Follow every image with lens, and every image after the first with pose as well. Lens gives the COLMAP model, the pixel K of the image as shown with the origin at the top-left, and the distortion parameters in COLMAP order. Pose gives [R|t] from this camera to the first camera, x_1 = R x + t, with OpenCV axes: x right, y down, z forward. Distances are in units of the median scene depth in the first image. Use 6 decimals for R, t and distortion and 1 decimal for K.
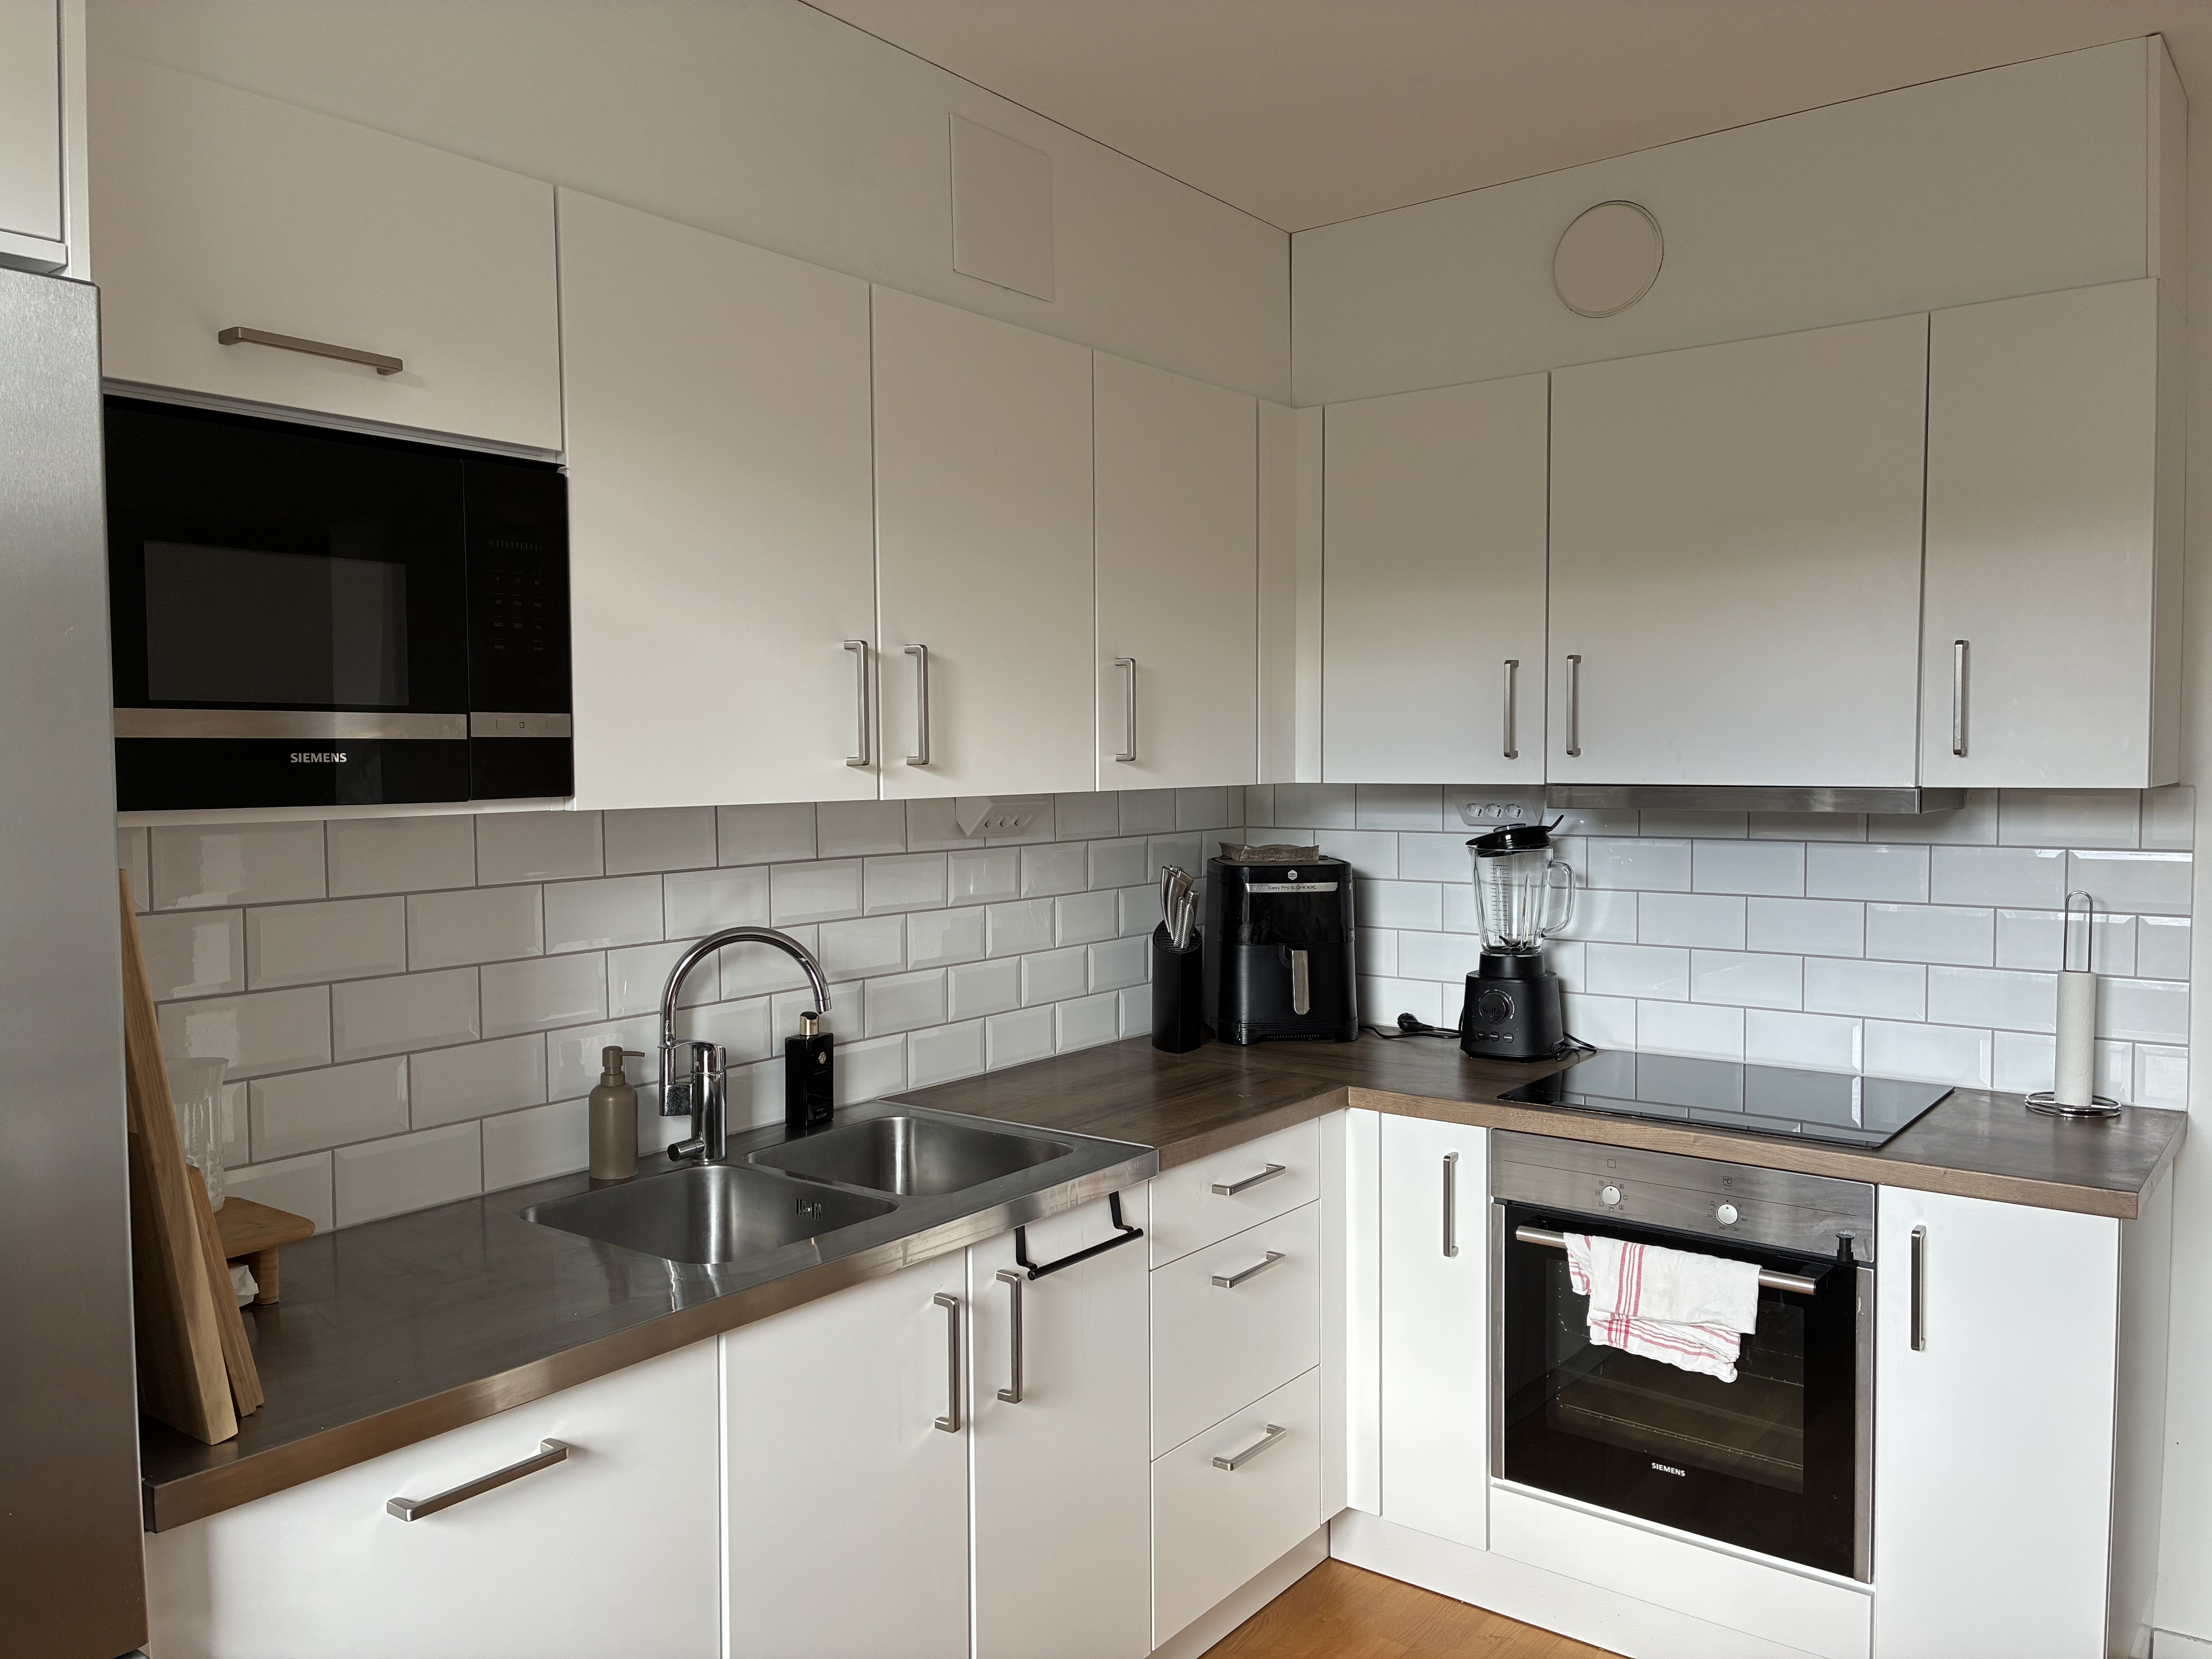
lens RADIAL K [[1680.8, 0, 1038.4], [0, 1680.8, 839.1], [0, 0, 1]] dist [0.130185, -0.131596]
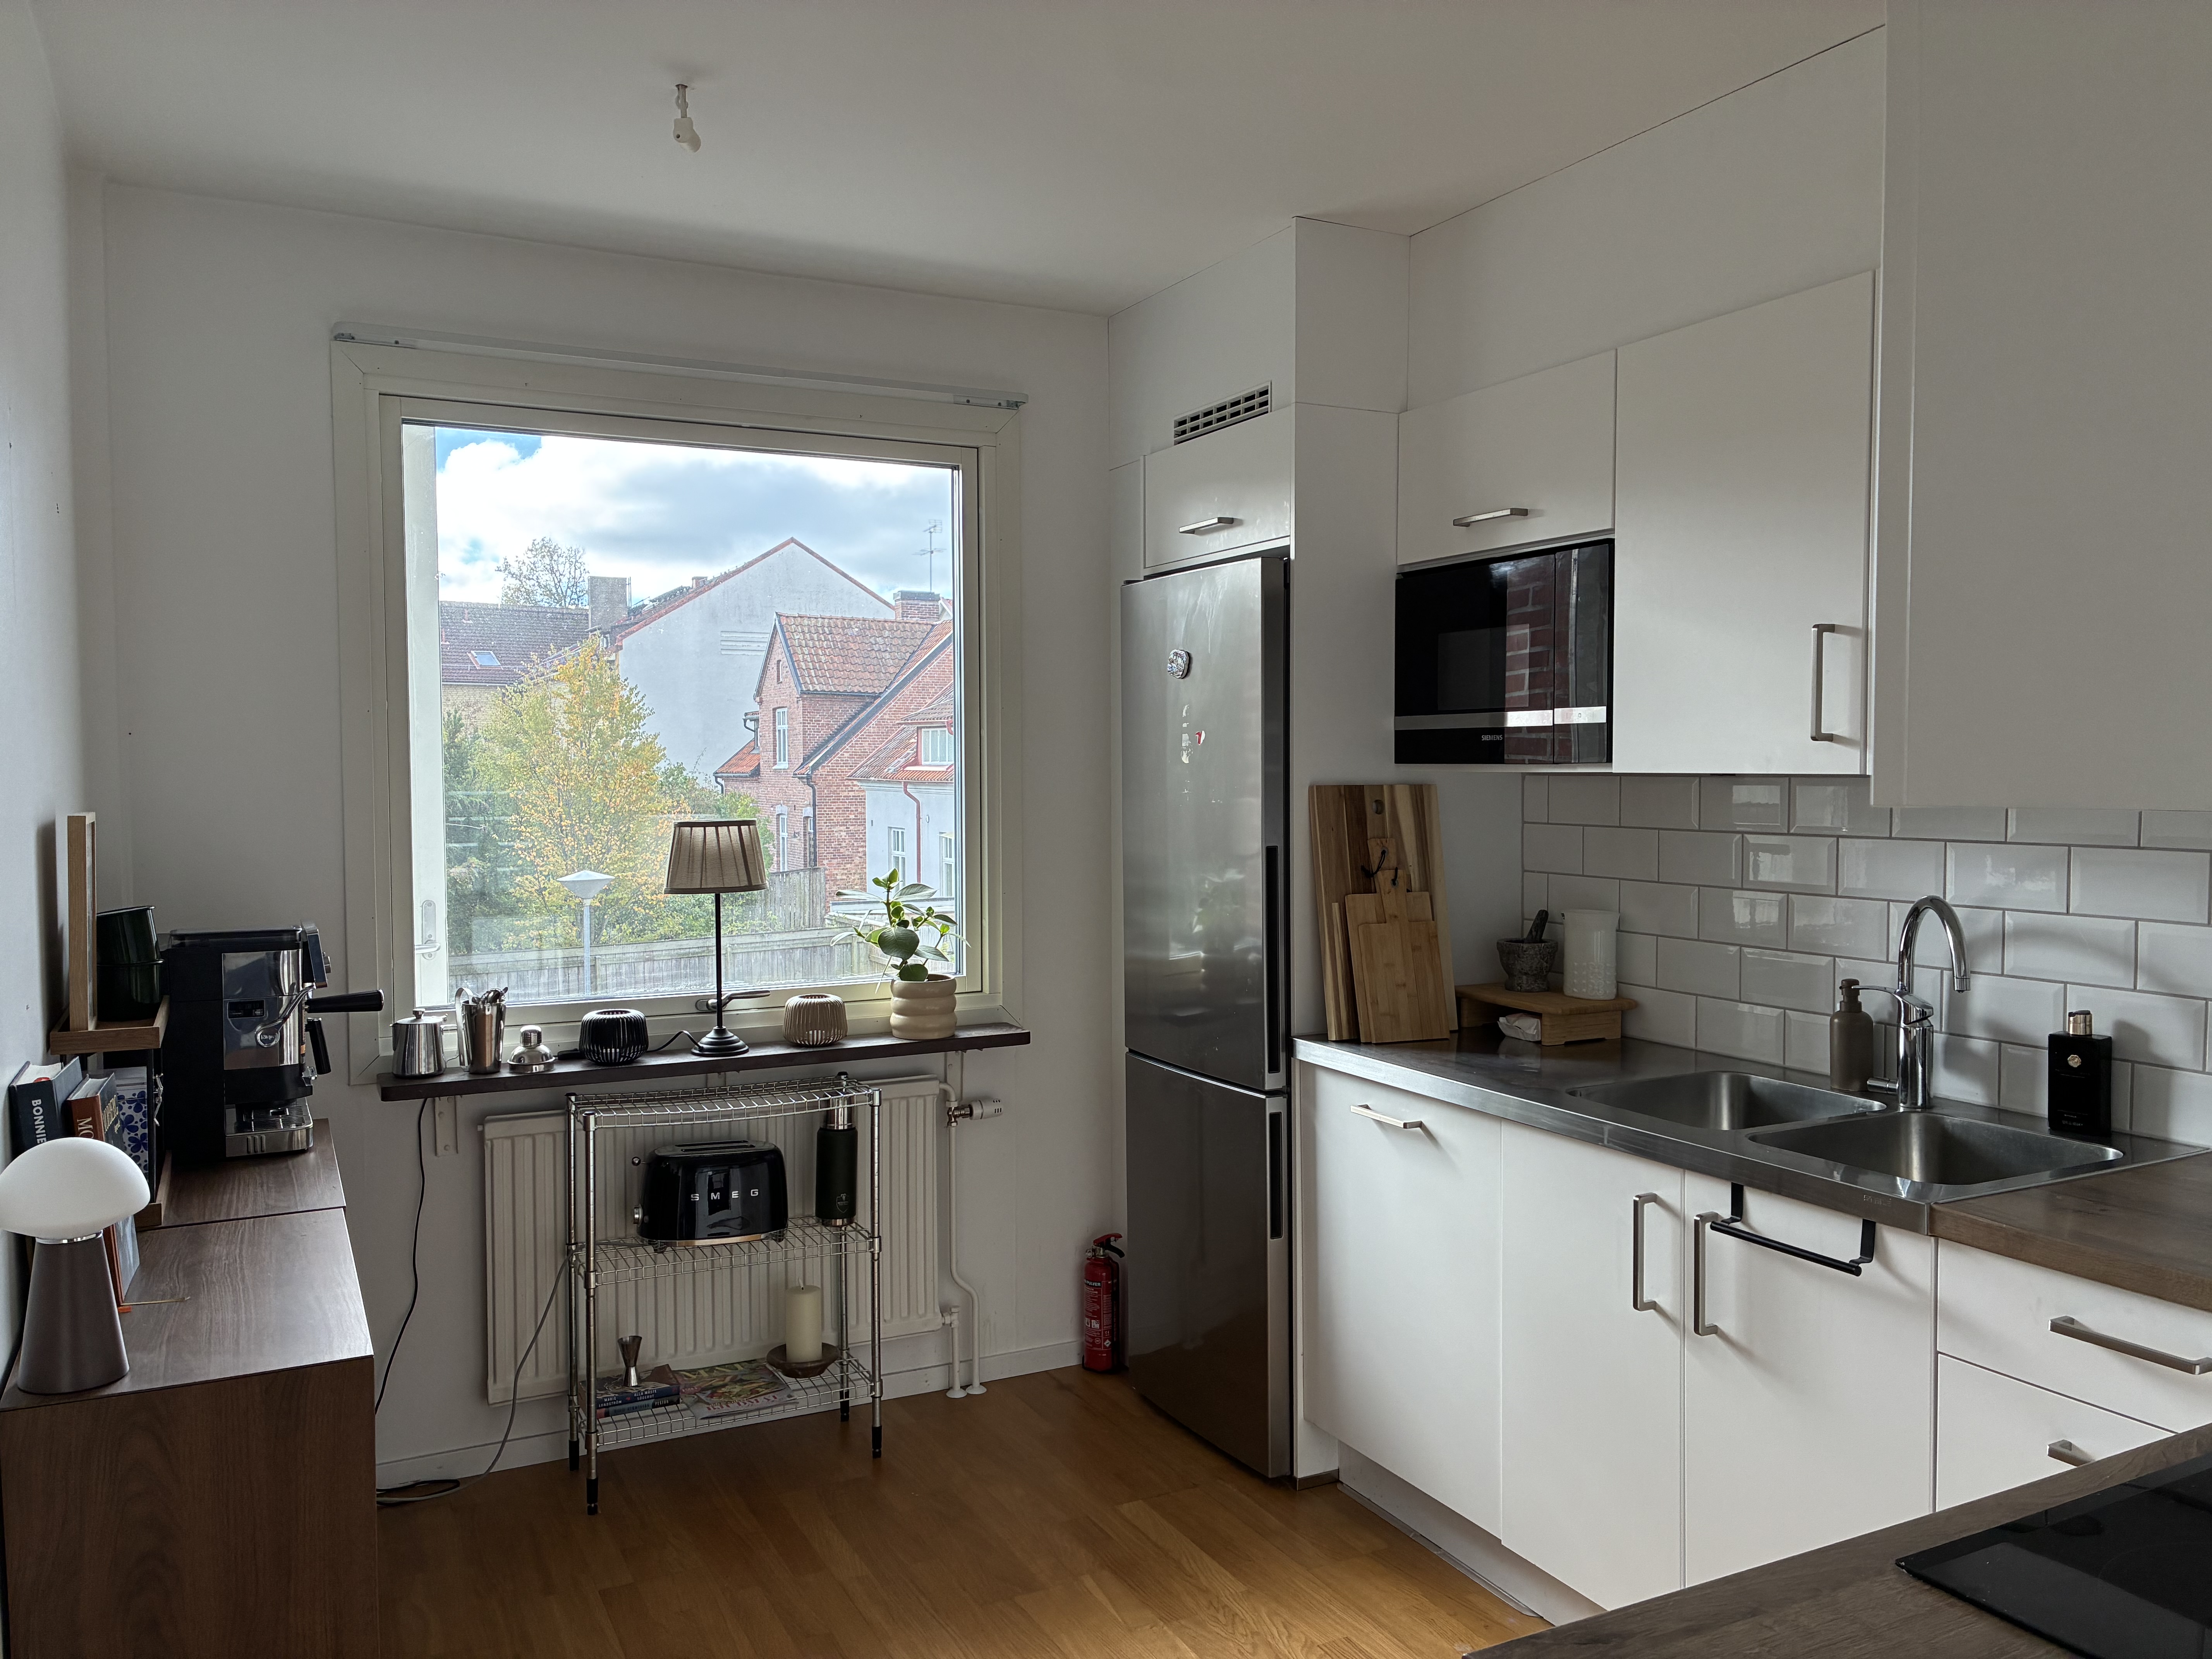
lens RADIAL K [[1680.8, 0, 1038.4], [0, 1680.8, 839.1], [0, 0, 1]] dist [0.130185, -0.131596]
pose [[-0.428537, 0.061910, -0.901401, 1.274698], [-0.031734, 0.996003, 0.083494, -0.067279], [0.902967, 0.064385, -0.424860, 1.193584]]
